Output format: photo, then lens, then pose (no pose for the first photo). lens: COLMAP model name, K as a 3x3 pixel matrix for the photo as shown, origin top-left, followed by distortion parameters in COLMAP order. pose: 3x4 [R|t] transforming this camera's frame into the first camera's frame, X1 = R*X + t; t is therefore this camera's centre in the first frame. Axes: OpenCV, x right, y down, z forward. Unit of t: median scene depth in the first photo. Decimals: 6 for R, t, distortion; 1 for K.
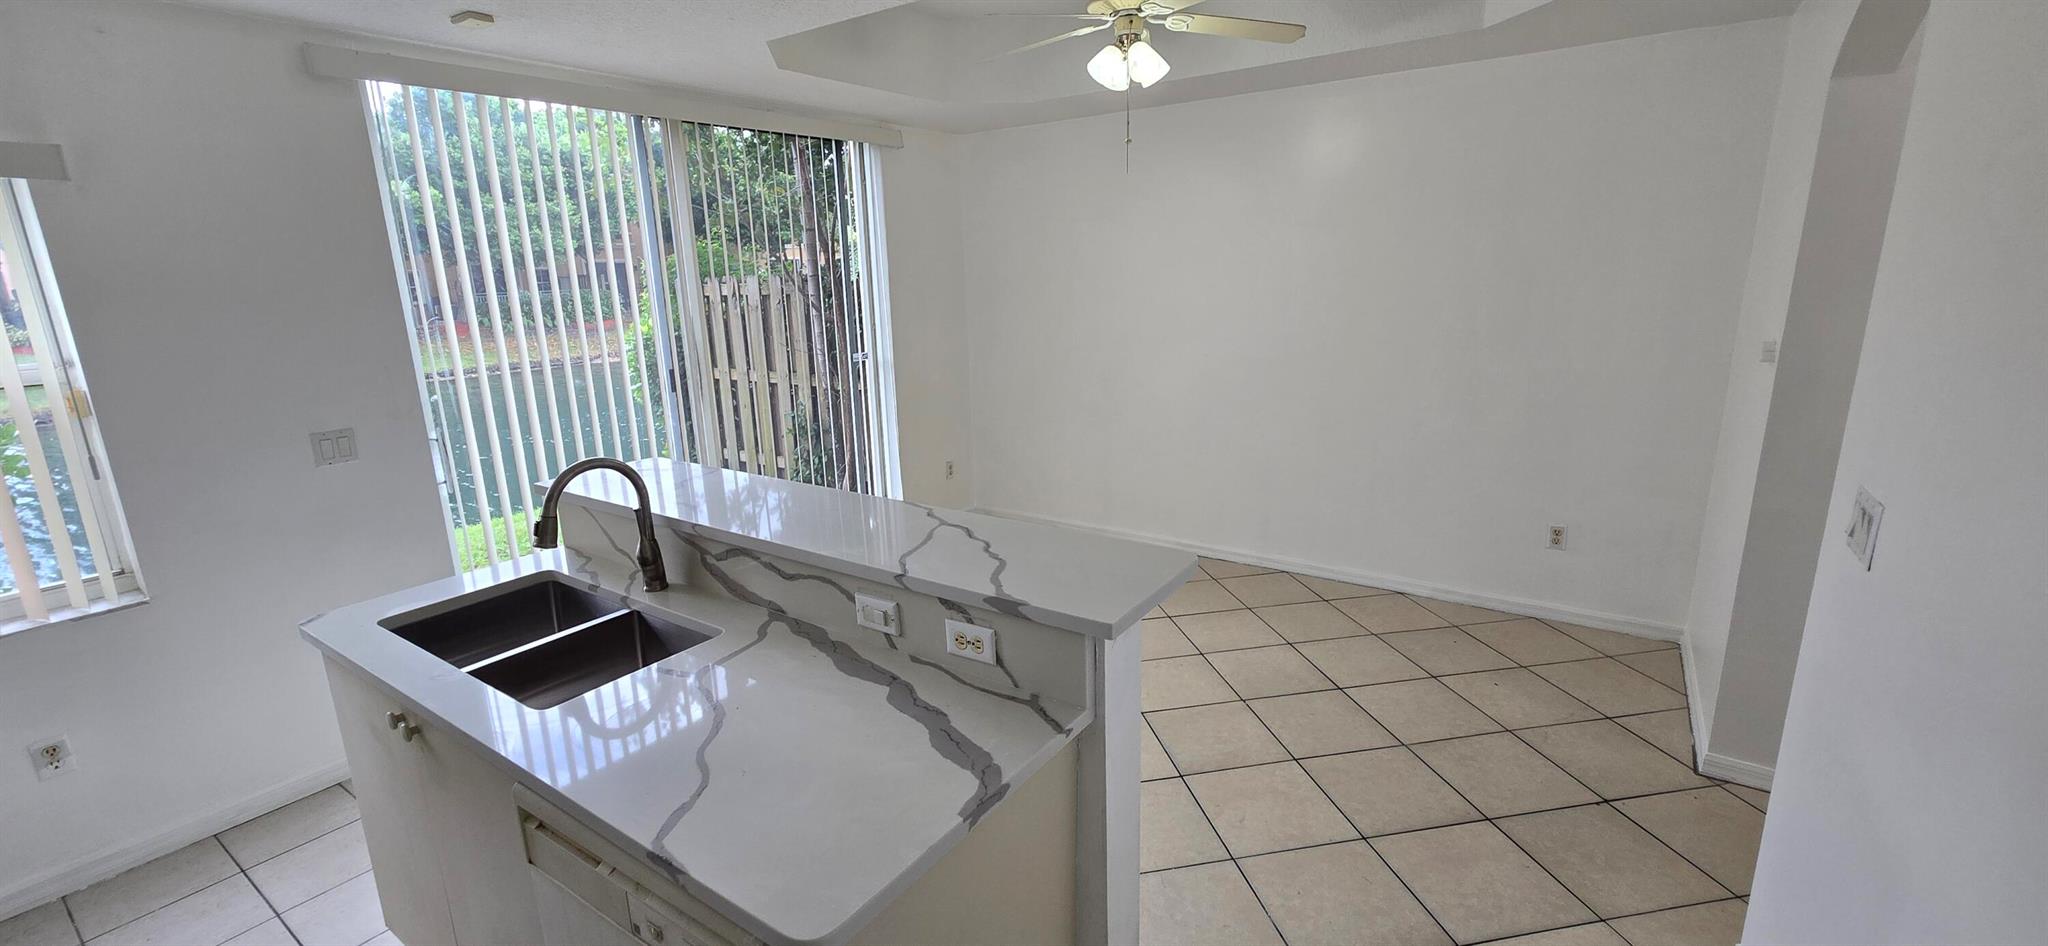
lens RADIAL K [[837.8, 0, 1015.2], [0, 837.8, 467.5], [0, 0, 1]] dist [0.001839, 0.000238]
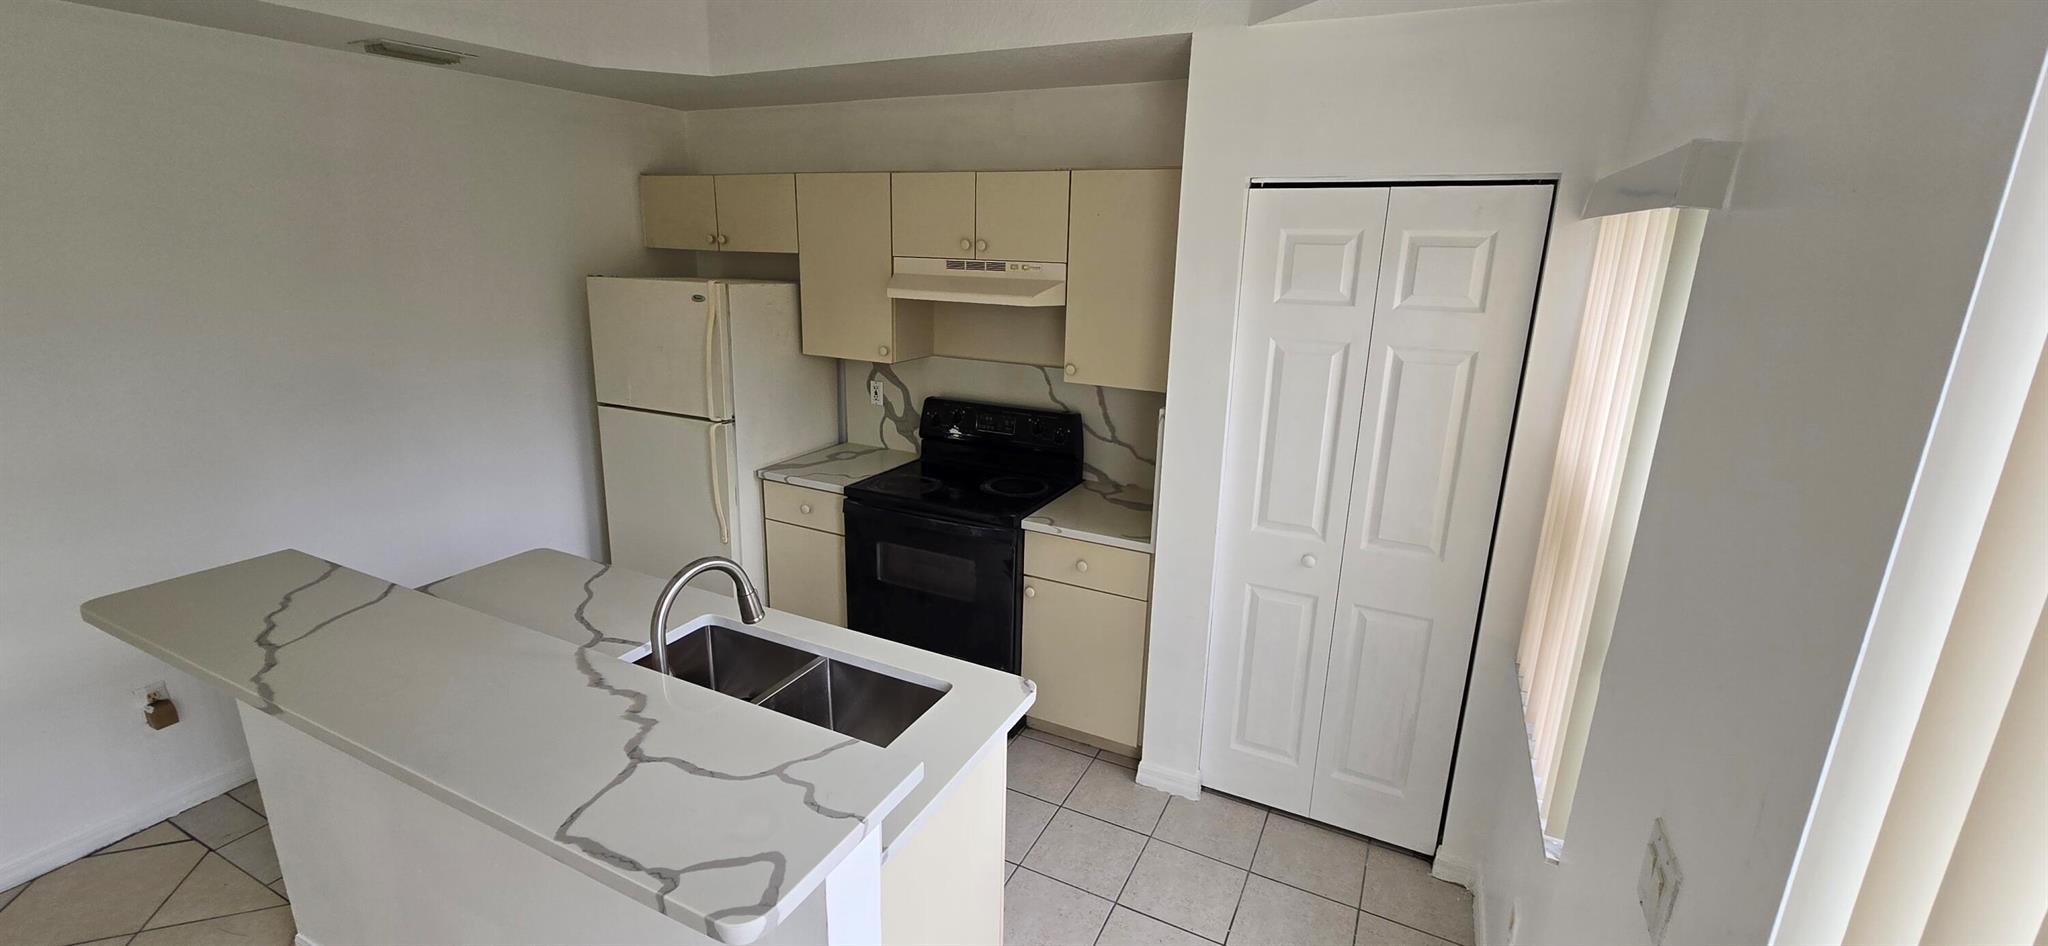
lens RADIAL K [[837.8, 0, 1015.2], [0, 837.8, 467.5], [0, 0, 1]] dist [0.001839, 0.000238]
pose [[-0.989675, 0.047196, -0.135336, -0.723446], [-0.025225, 0.872139, 0.488608, -0.527845], [0.141092, 0.486977, -0.861944, 1.759397]]
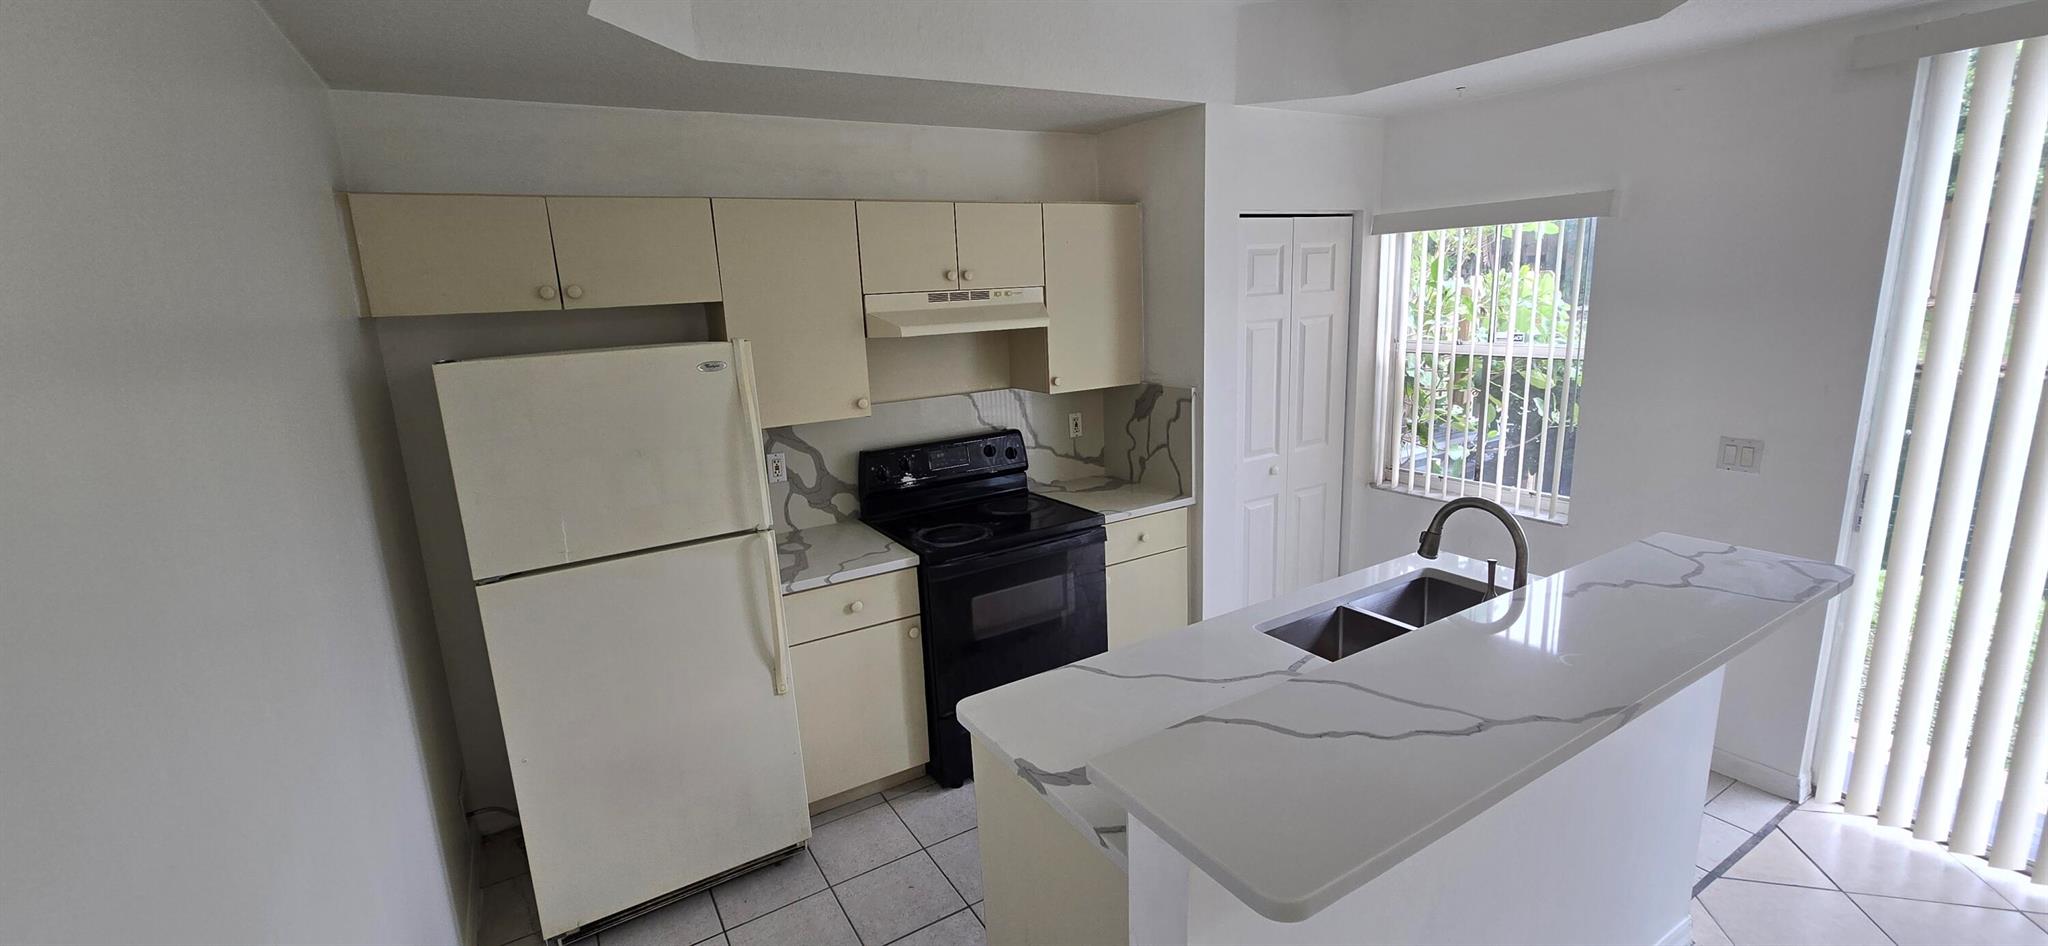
lens RADIAL K [[837.8, 0, 1015.2], [0, 837.8, 467.5], [0, 0, 1]] dist [0.001839, 0.000238]
pose [[-0.404280, 0.241485, -0.882181, 0.644680], [-0.160683, 0.930763, 0.328421, -0.298311], [0.900410, 0.274525, -0.337486, 0.828229]]
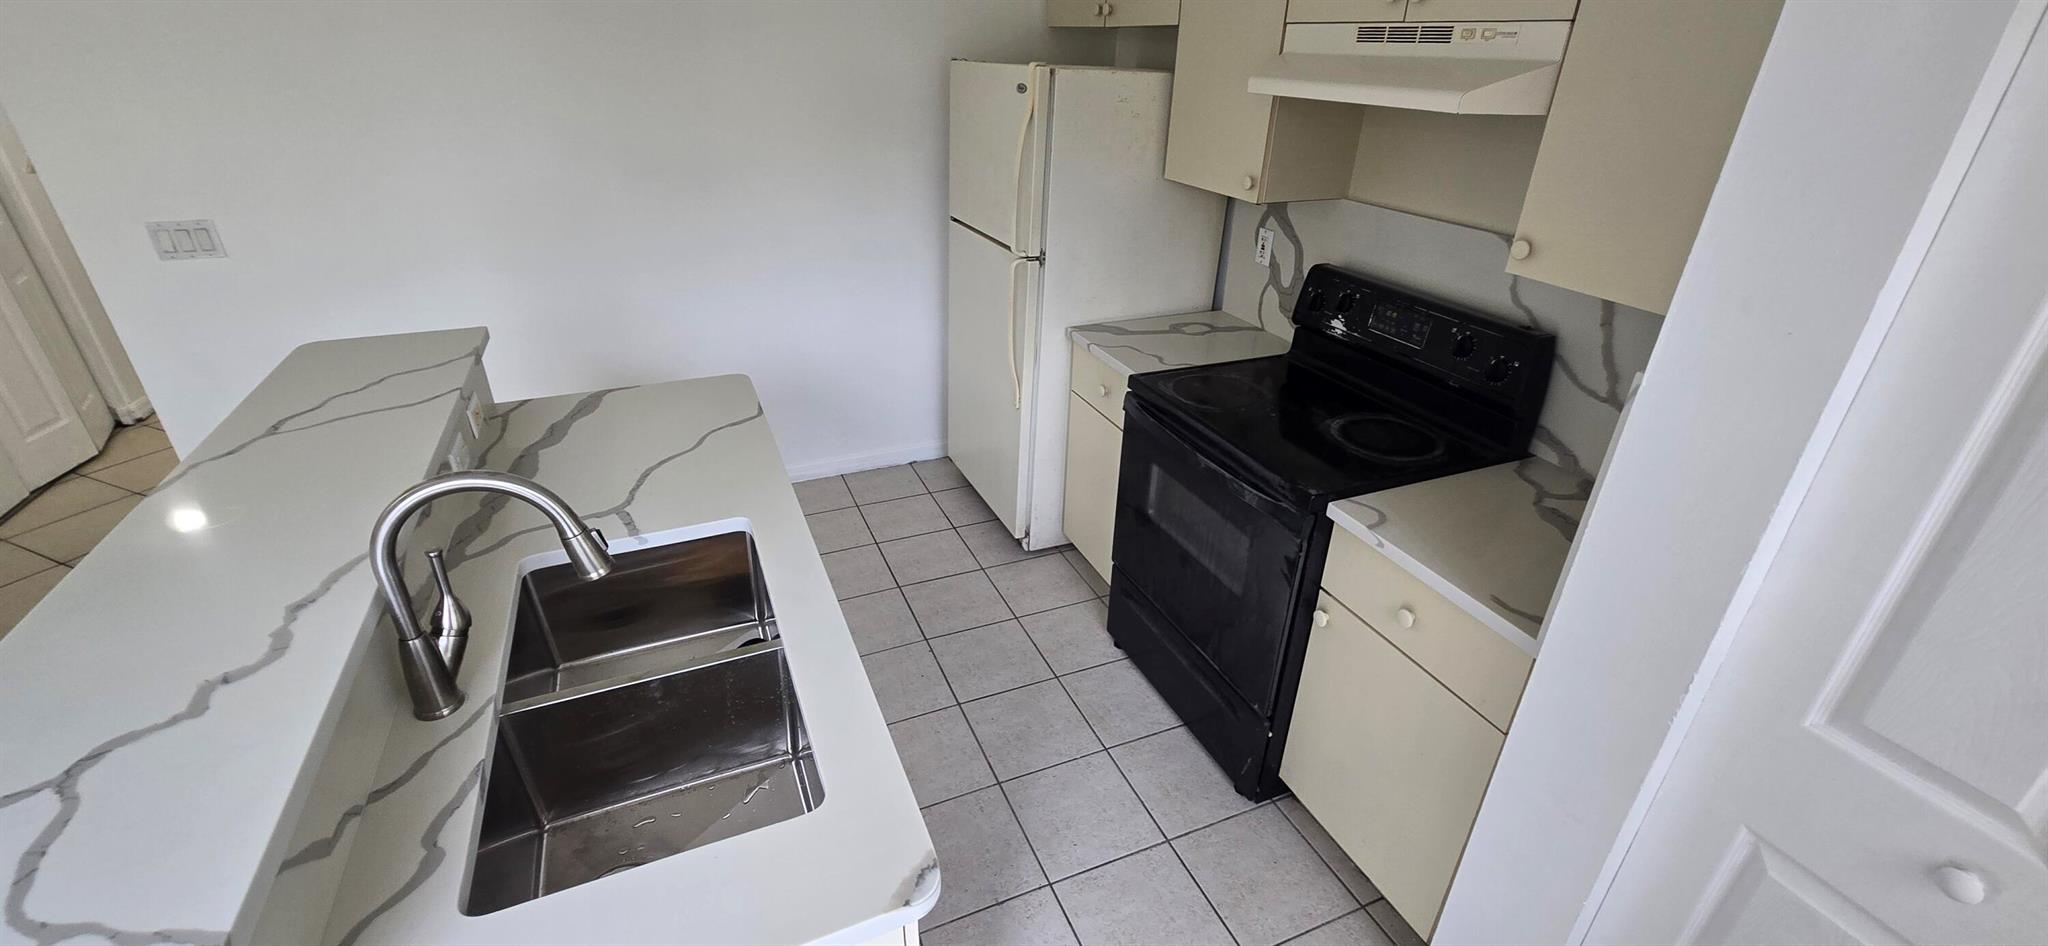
lens RADIAL K [[837.8, 0, 1015.2], [0, 837.8, 467.5], [0, 0, 1]] dist [0.001839, 0.000238]
pose [[-0.846529, -0.225444, 0.482249, -1.093804], [0.138794, 0.781098, 0.608787, -0.300861], [-0.513931, 0.582289, -0.629932, 1.167594]]
